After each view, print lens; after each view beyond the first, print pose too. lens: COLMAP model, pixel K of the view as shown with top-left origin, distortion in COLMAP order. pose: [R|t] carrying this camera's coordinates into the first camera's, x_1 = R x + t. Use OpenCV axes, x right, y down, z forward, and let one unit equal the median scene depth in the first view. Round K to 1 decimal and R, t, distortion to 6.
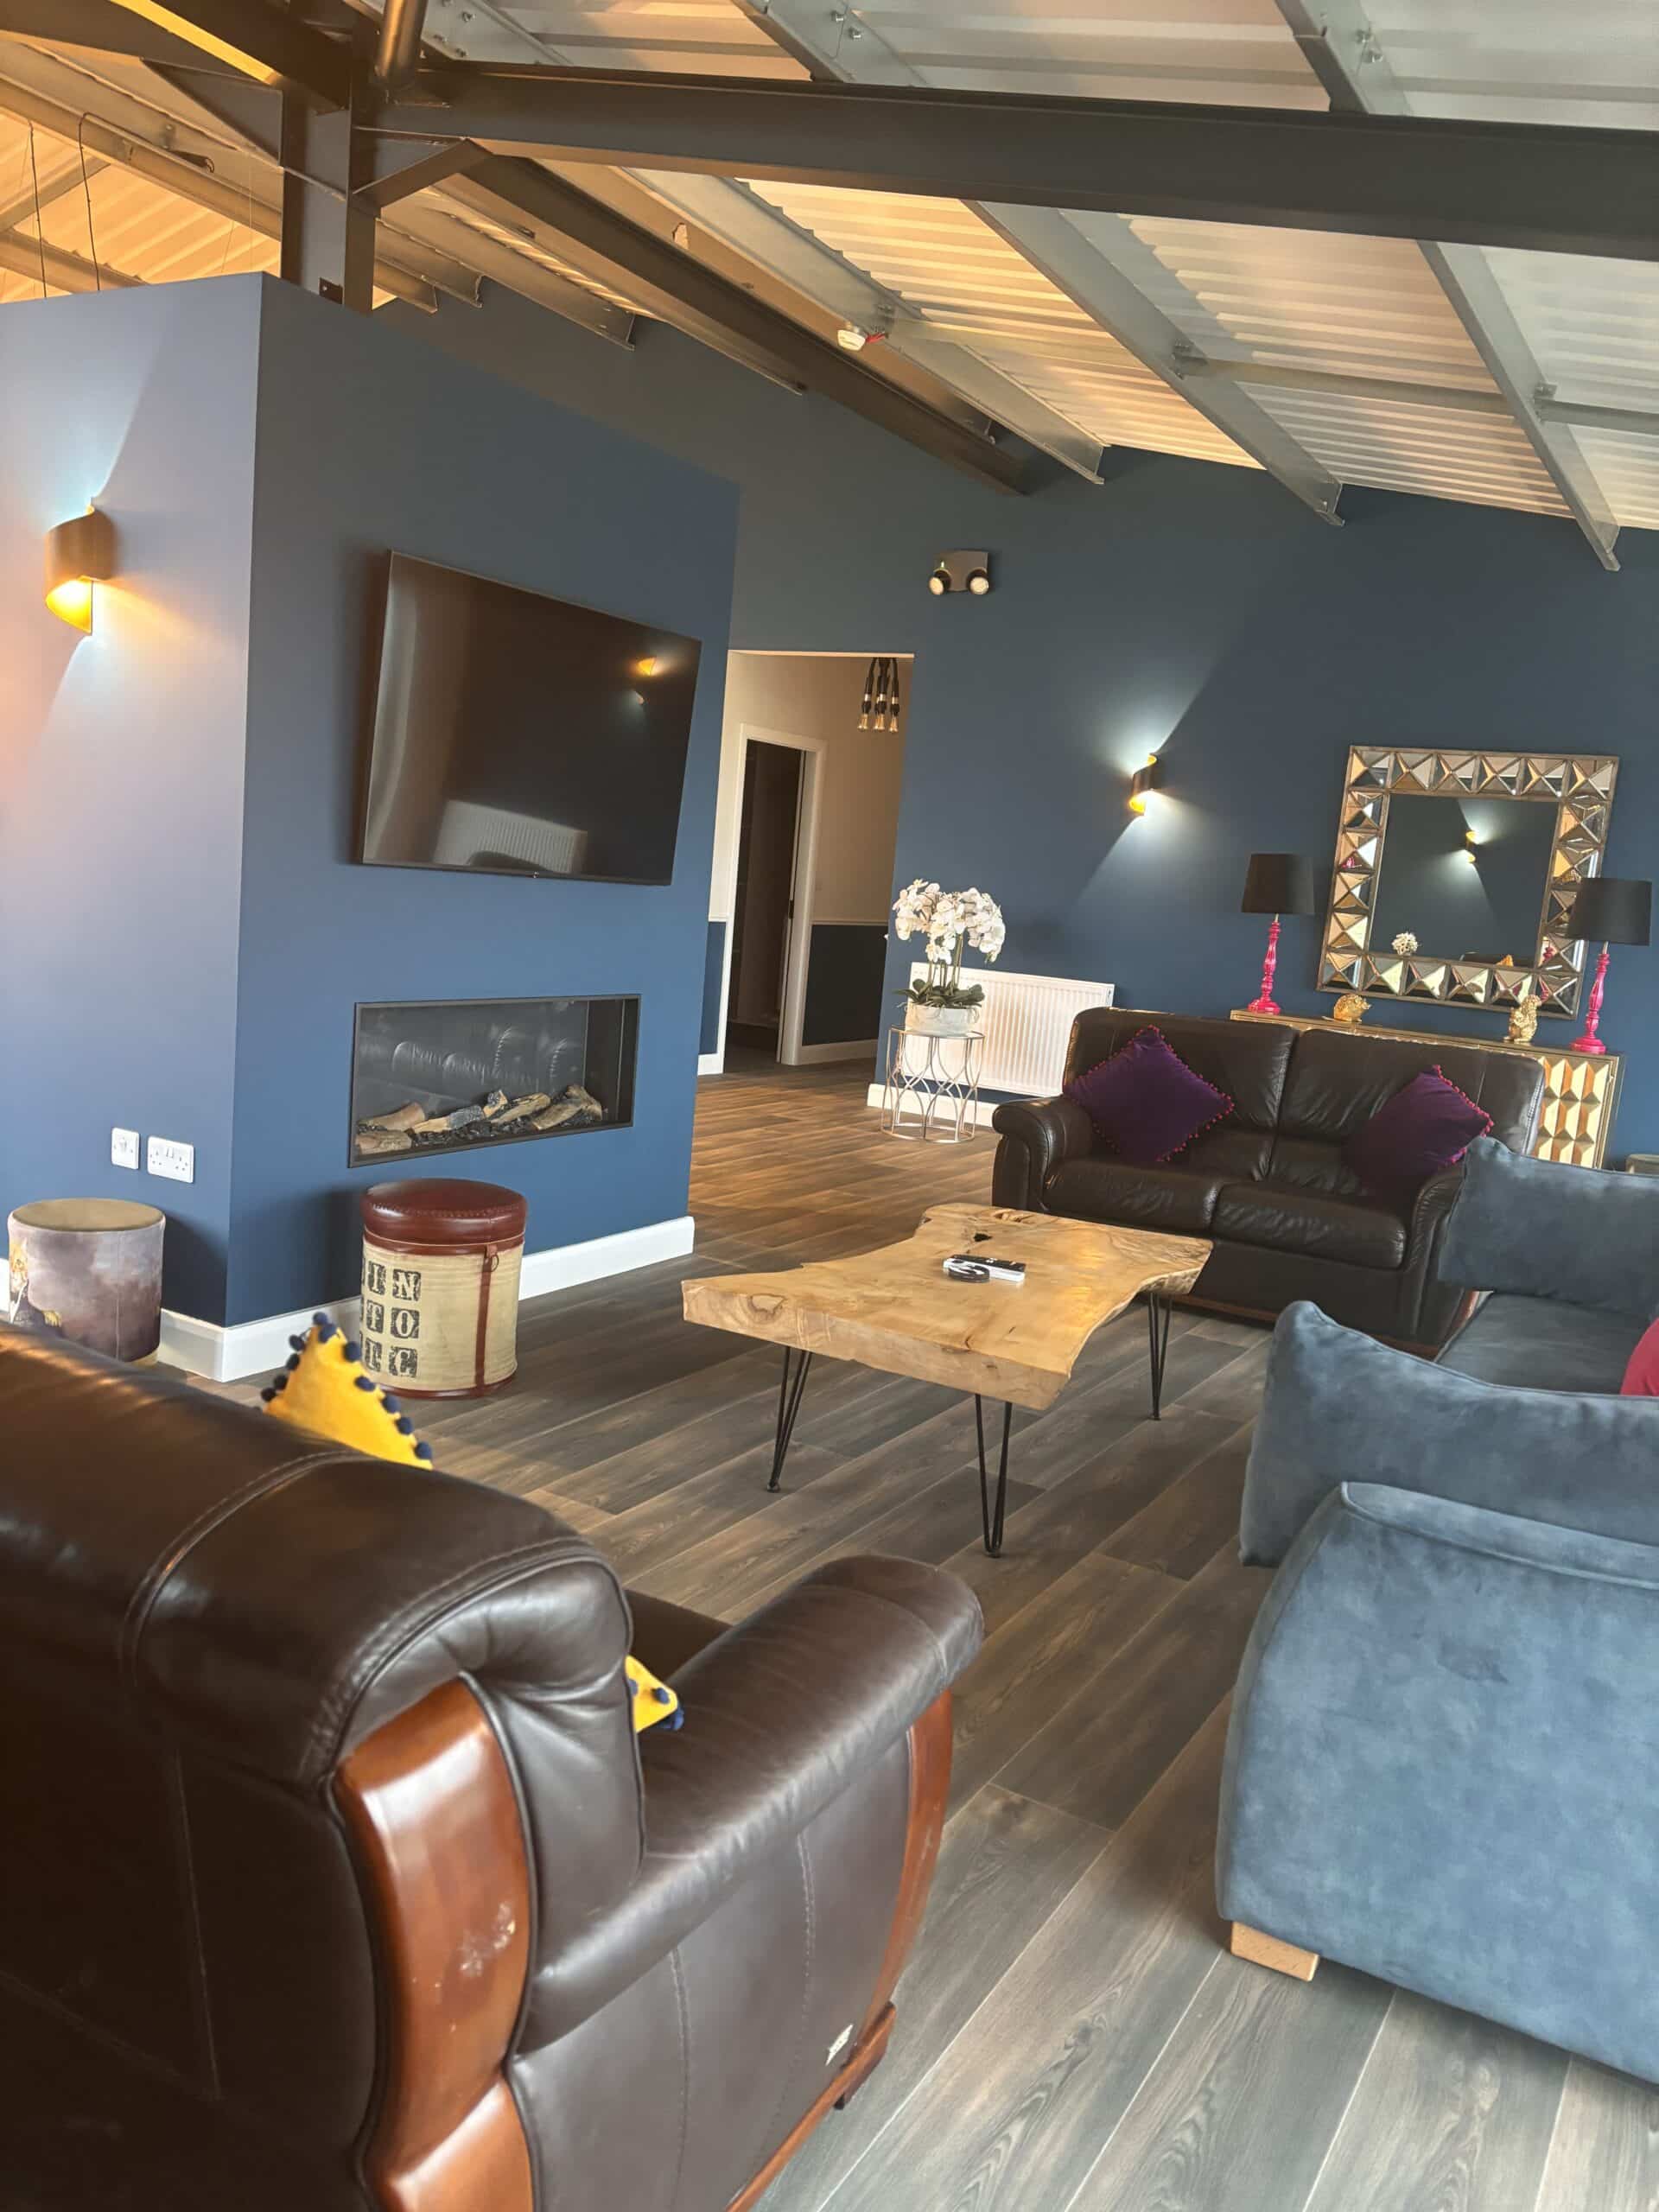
lens RADIAL K [[1686.7, 0, 859.2], [0, 1686.7, 1103.6], [0, 0, 1]] dist [0.044265, -0.000009]
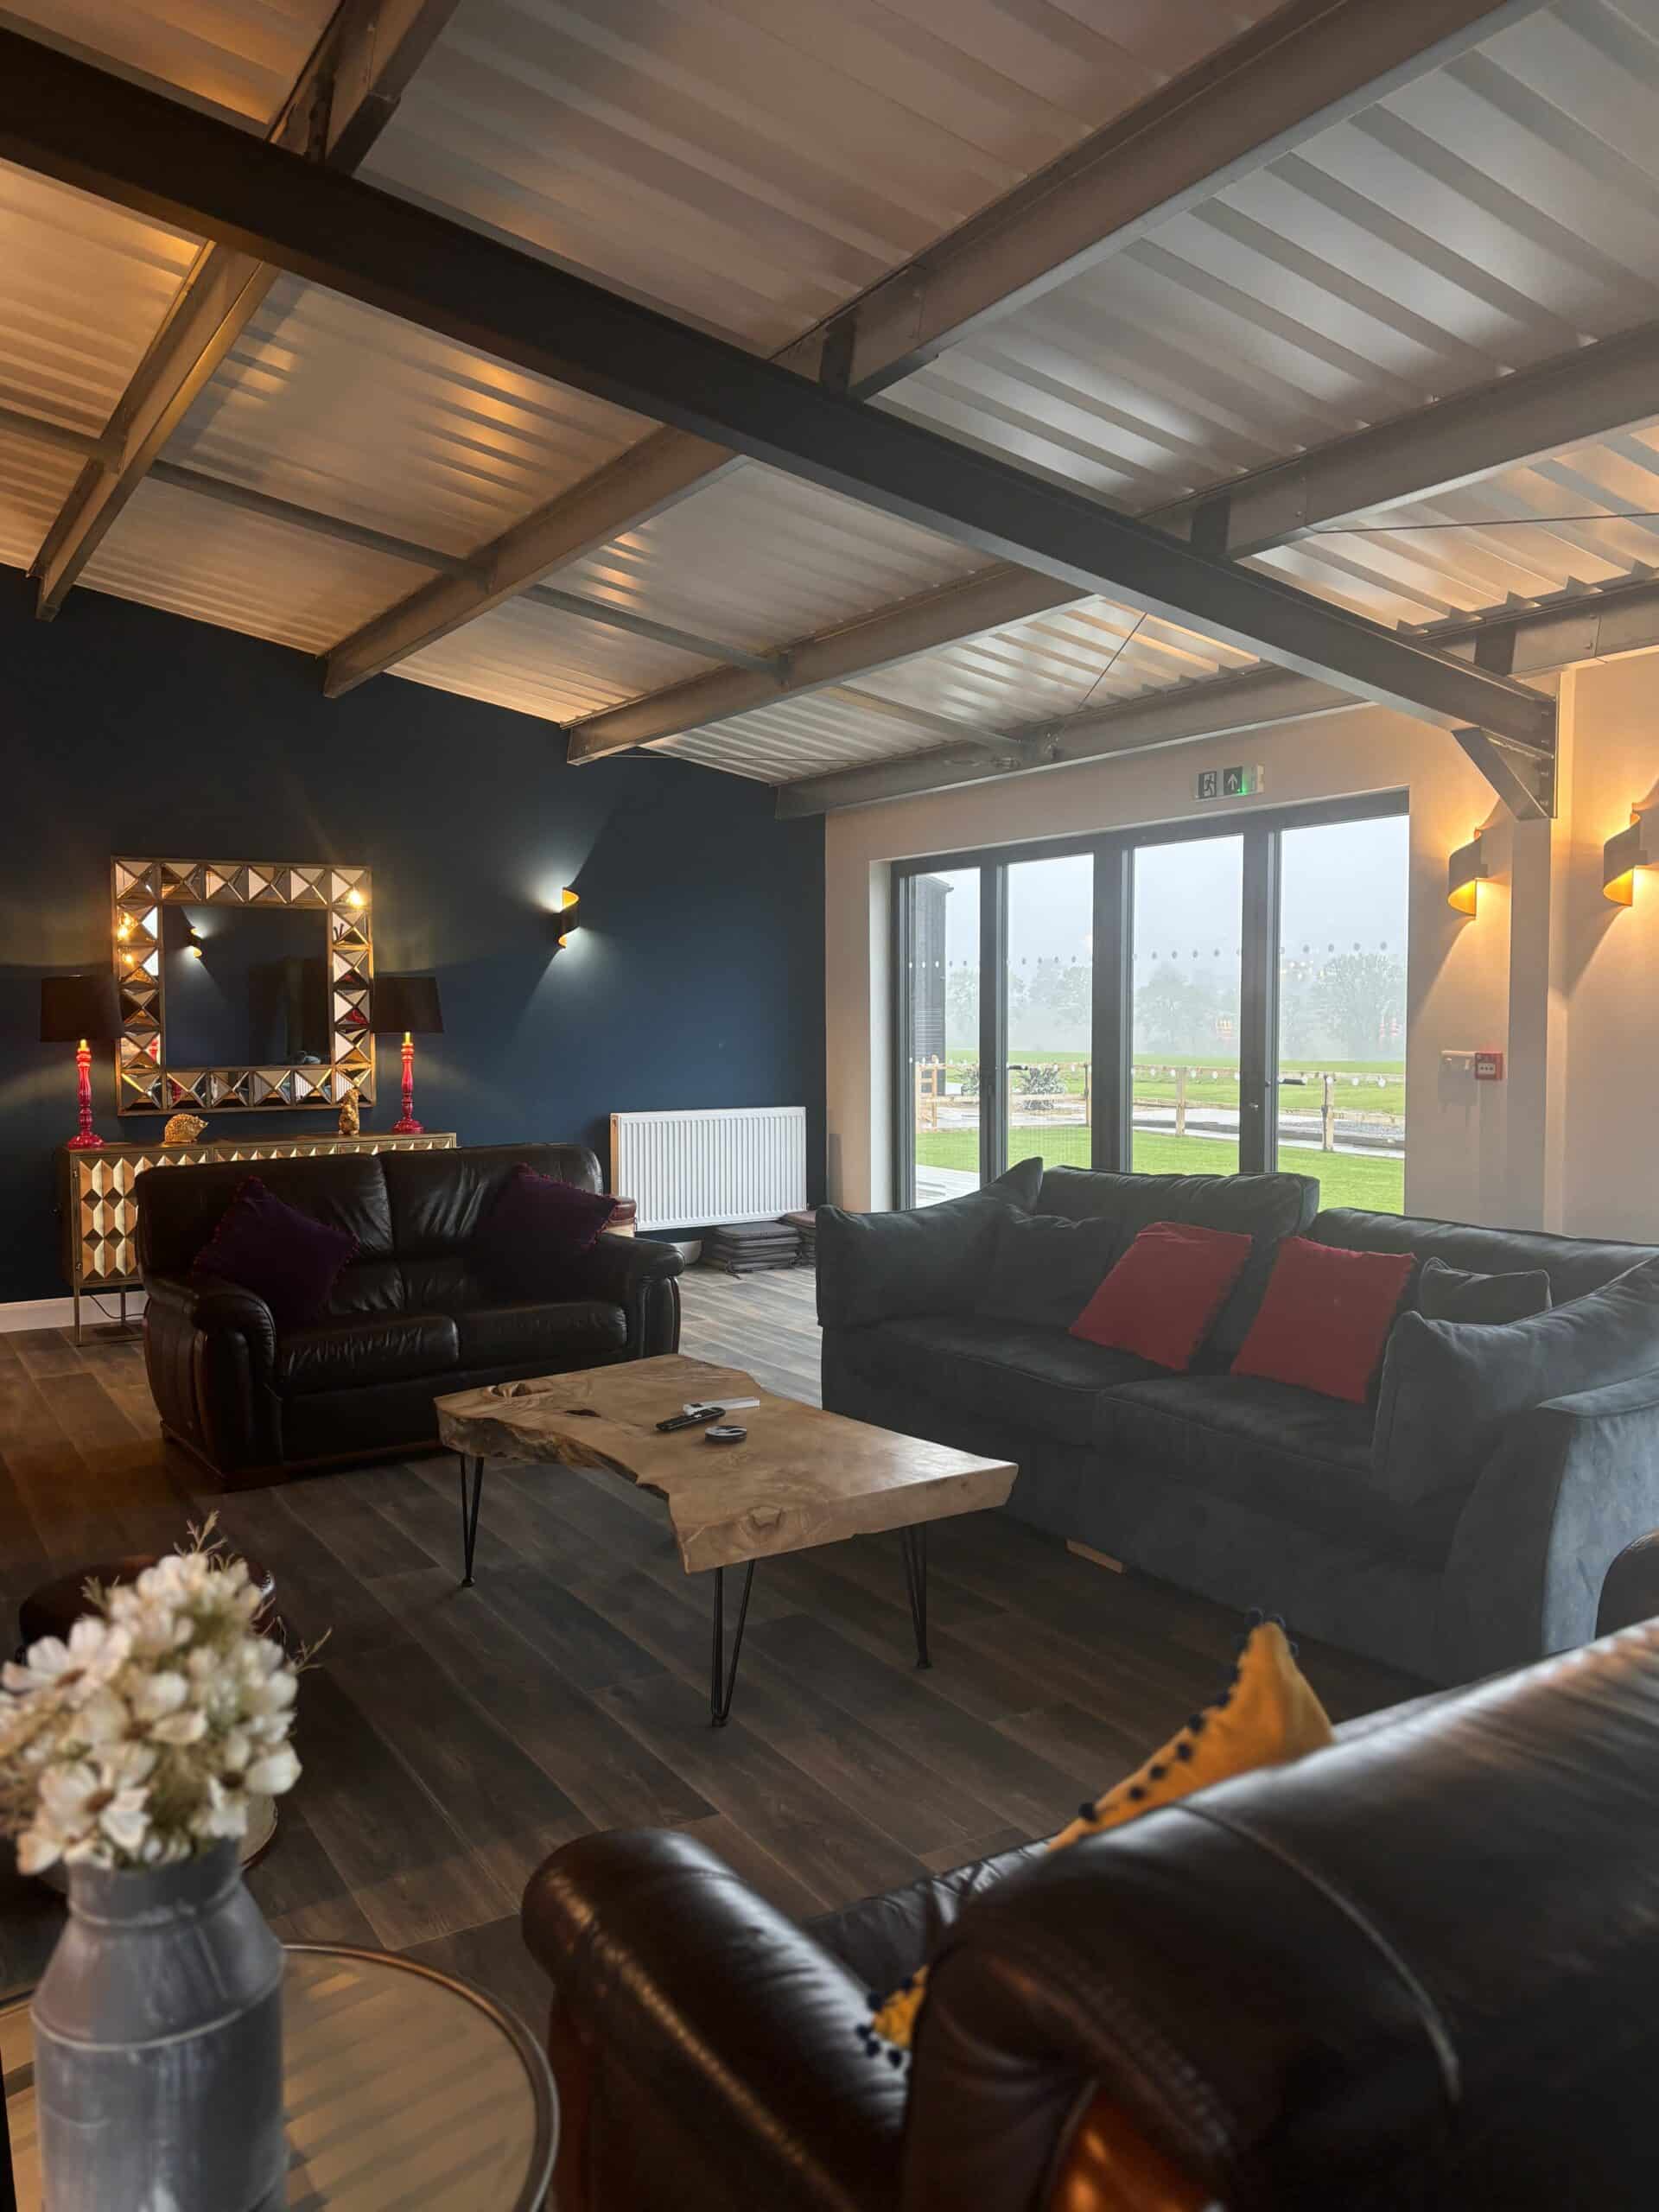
lens RADIAL K [[1686.7, 0, 859.2], [0, 1686.7, 1103.6], [0, 0, 1]] dist [0.044265, -0.000009]
pose [[0.470921, -0.148531, 0.869581, -0.793651], [0.174777, 0.981893, 0.073064, -0.162928], [-0.864688, 0.117576, 0.488354, 0.452299]]
